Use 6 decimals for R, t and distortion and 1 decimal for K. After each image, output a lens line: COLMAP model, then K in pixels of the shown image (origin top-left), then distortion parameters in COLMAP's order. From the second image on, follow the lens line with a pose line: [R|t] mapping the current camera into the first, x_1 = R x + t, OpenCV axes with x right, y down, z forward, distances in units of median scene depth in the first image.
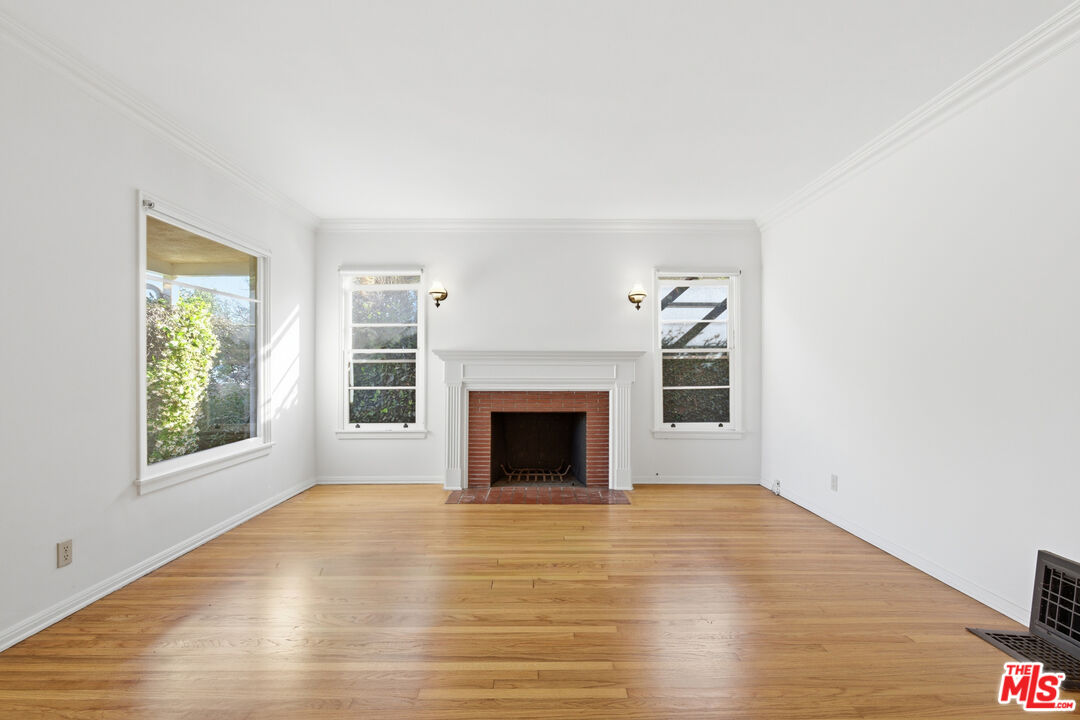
lens RADIAL K [[494.9, 0, 539.2], [0, 494.9, 360.1], [0, 0, 1]] dist [0.004040, -0.000668]
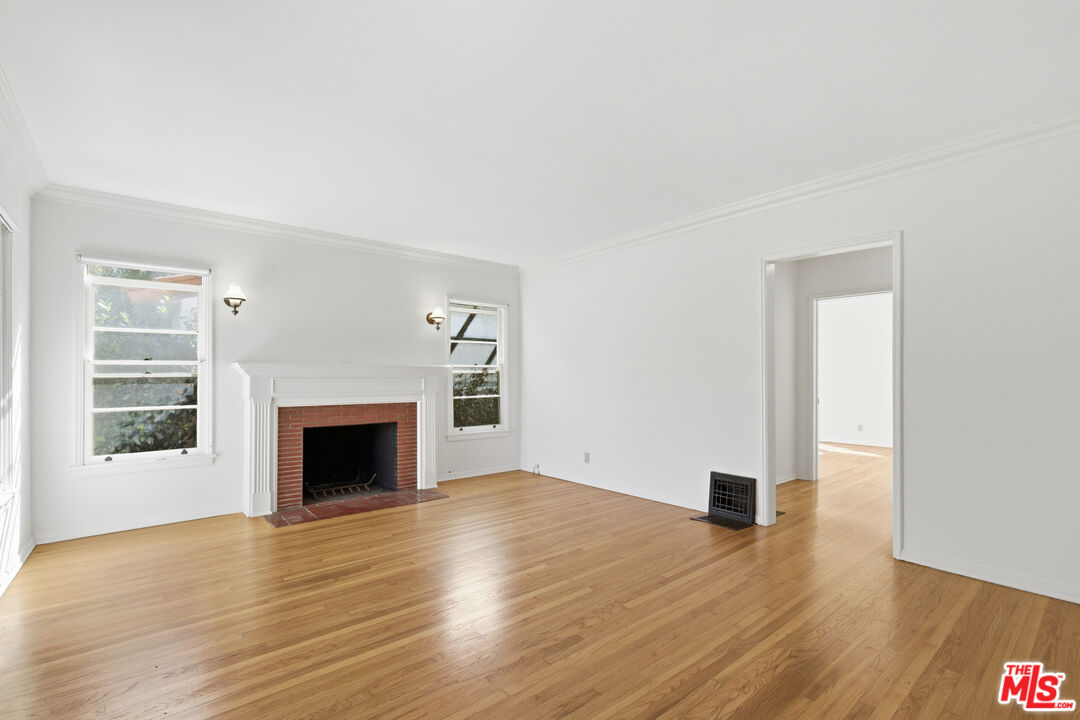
lens RADIAL K [[494.9, 0, 541.7], [0, 494.9, 370.4], [0, 0, 1]] dist [0.004040, -0.000668]
pose [[0.767578, 0.005727, 0.640930, -0.369268], [-0.003965, 0.999983, -0.004186, -0.005525], [-0.640943, 0.000672, 0.767588, -0.040653]]
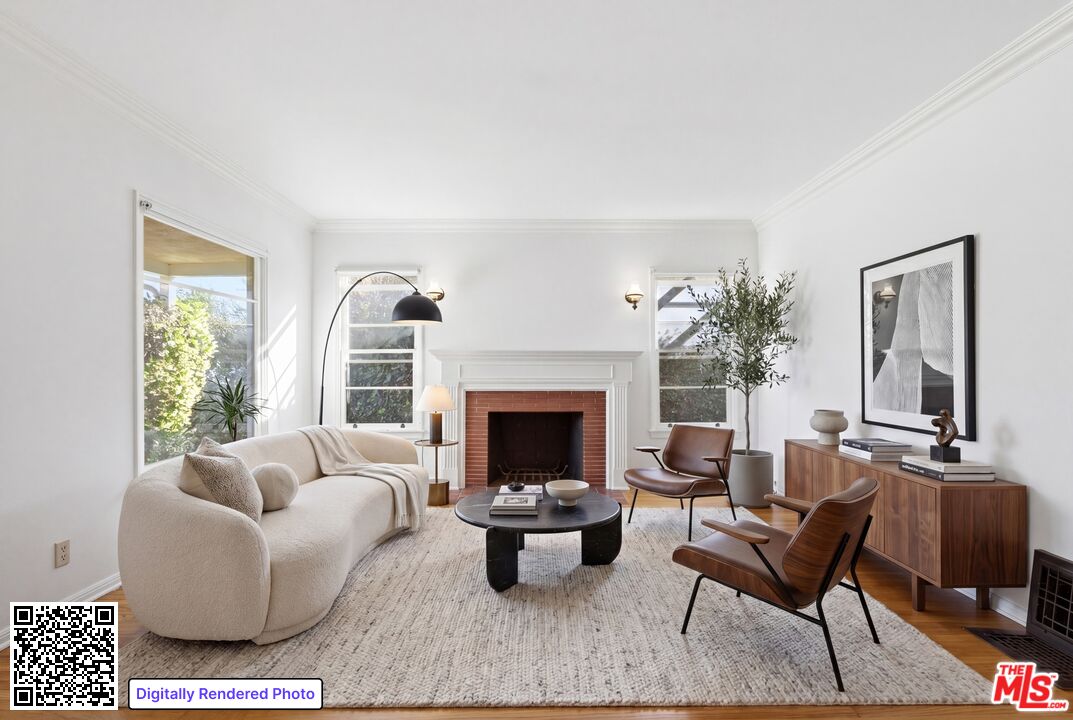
lens RADIAL K [[491.7, 0, 538.6], [0, 491.7, 358.9], [0, 0, 1]] dist [0.004040, -0.000668]
pose [[0.999988, -0.000955, 0.004862, 0.000046], [0.000968, 0.999996, -0.002593, 0.000057], [-0.004859, 0.002598, 0.999985, 0.004235]]
